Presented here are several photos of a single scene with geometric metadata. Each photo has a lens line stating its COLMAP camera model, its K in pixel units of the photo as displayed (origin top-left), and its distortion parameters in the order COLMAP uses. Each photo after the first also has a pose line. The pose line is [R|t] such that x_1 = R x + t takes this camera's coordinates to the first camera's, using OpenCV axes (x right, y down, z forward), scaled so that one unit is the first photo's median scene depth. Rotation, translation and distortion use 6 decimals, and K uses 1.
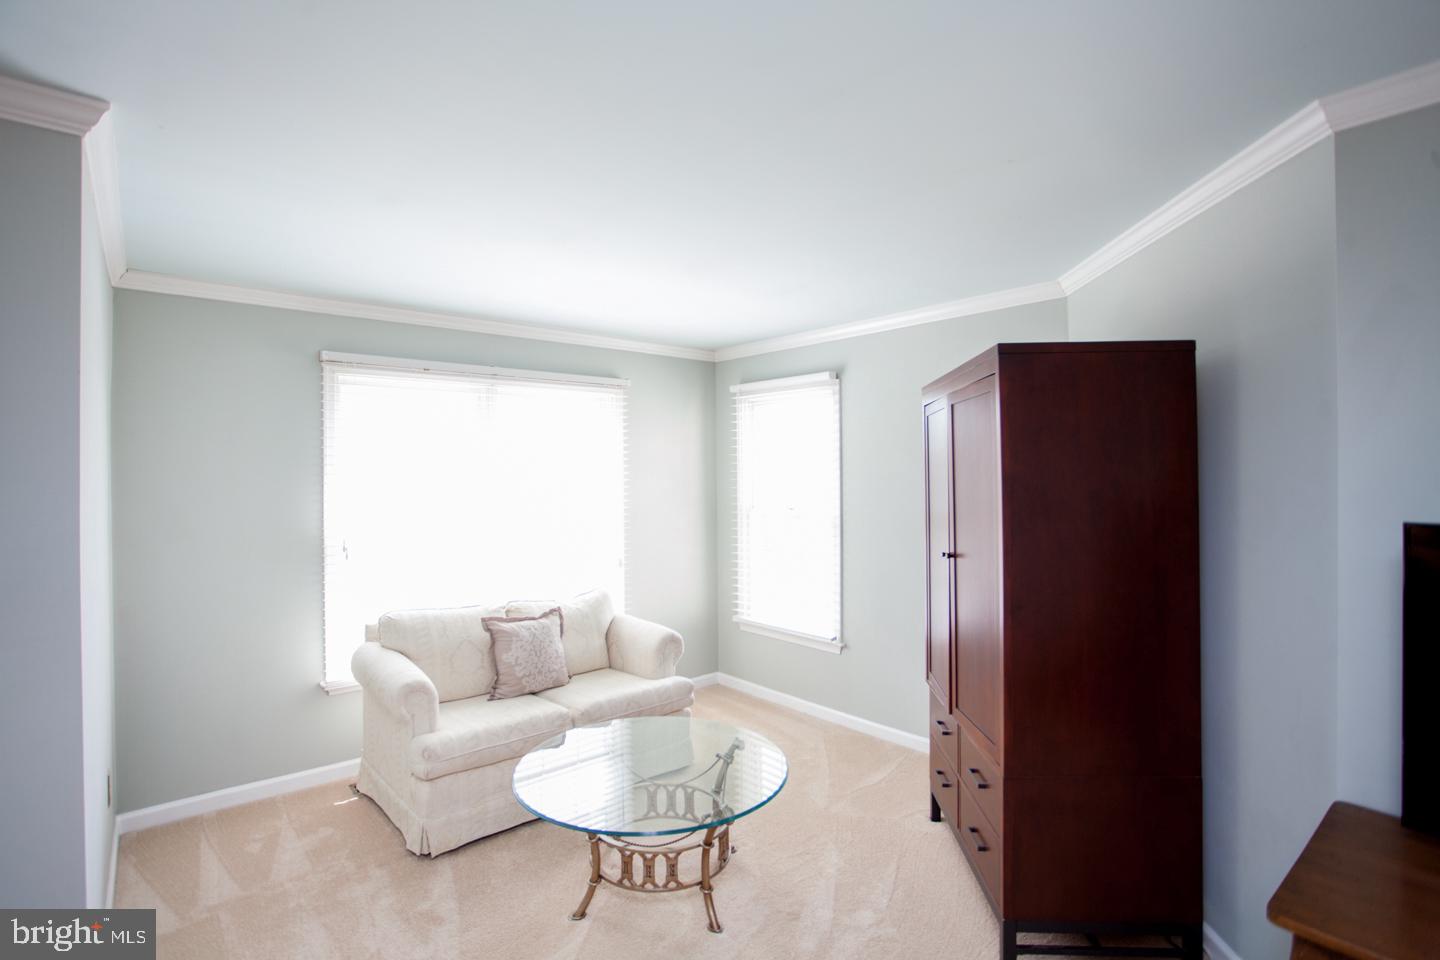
lens RADIAL K [[709.0, 0, 713.3], [0, 709.0, 476.6], [0, 0, 1]] dist [-0.074878, 0.045751]
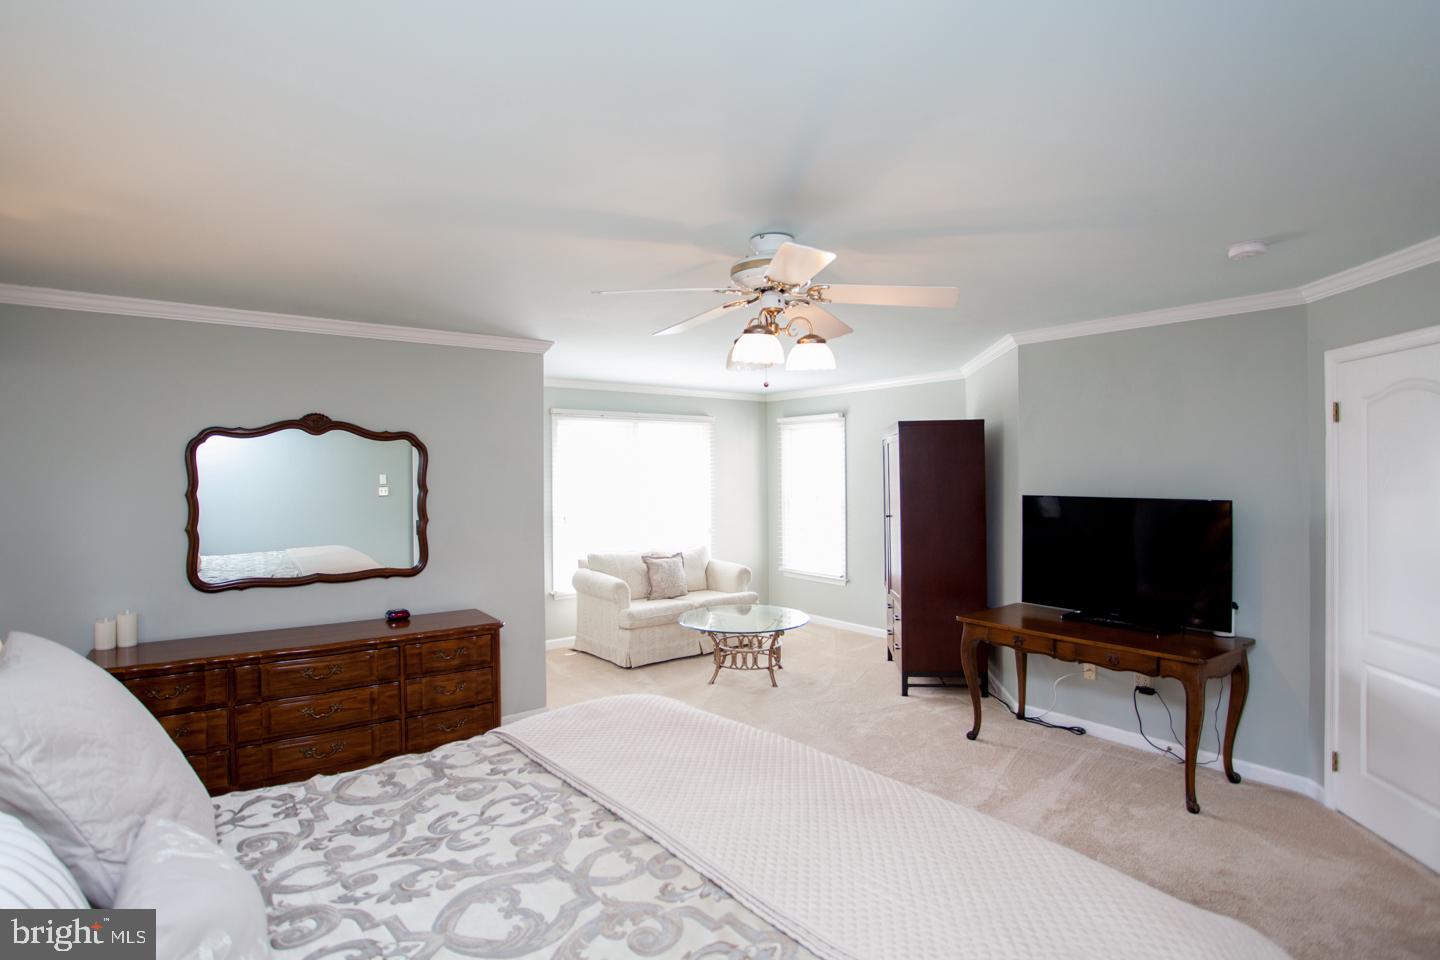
lens RADIAL K [[737.7, 0, 720.0], [0, 737.7, 480.0], [0, 0, 1]] dist [-0.032516, 0.000156]
pose [[0.999188, -0.002052, -0.040229, -0.051452], [0.002368, 0.999967, 0.007799, -0.009084], [0.040212, -0.007888, 0.999160, -0.886409]]
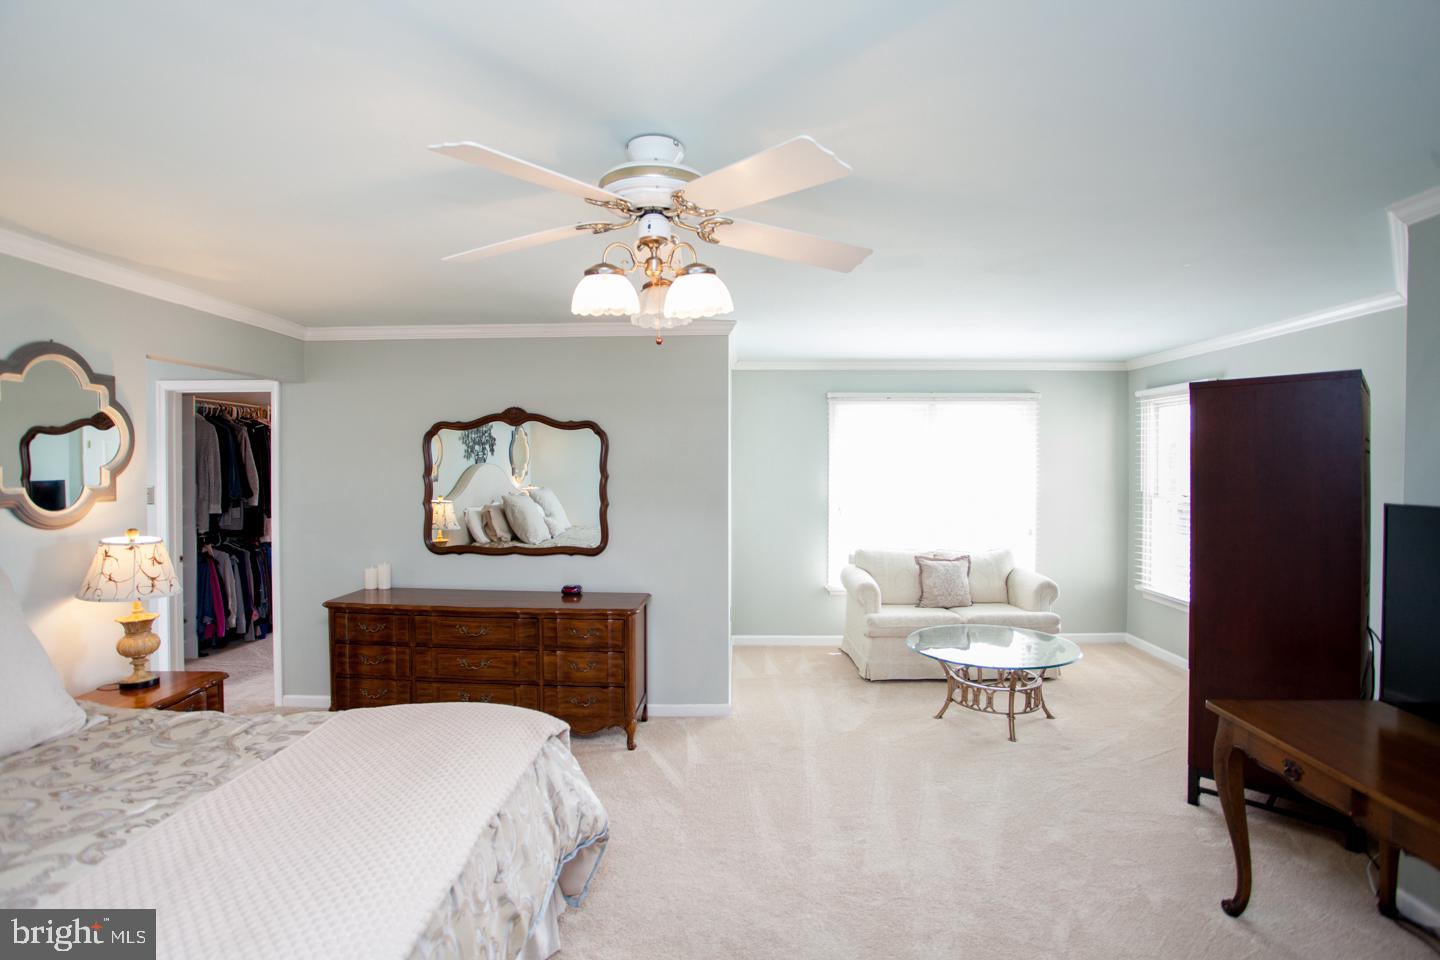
lens RADIAL K [[709.0, 0, 713.3], [0, 709.0, 476.6], [0, 0, 1]] dist [-0.074878, 0.045751]
pose [[0.748693, 0.016814, -0.662703, 0.380058], [-0.004444, 0.999783, 0.020345, -0.008308], [0.662902, -0.012287, 0.748606, -0.489768]]
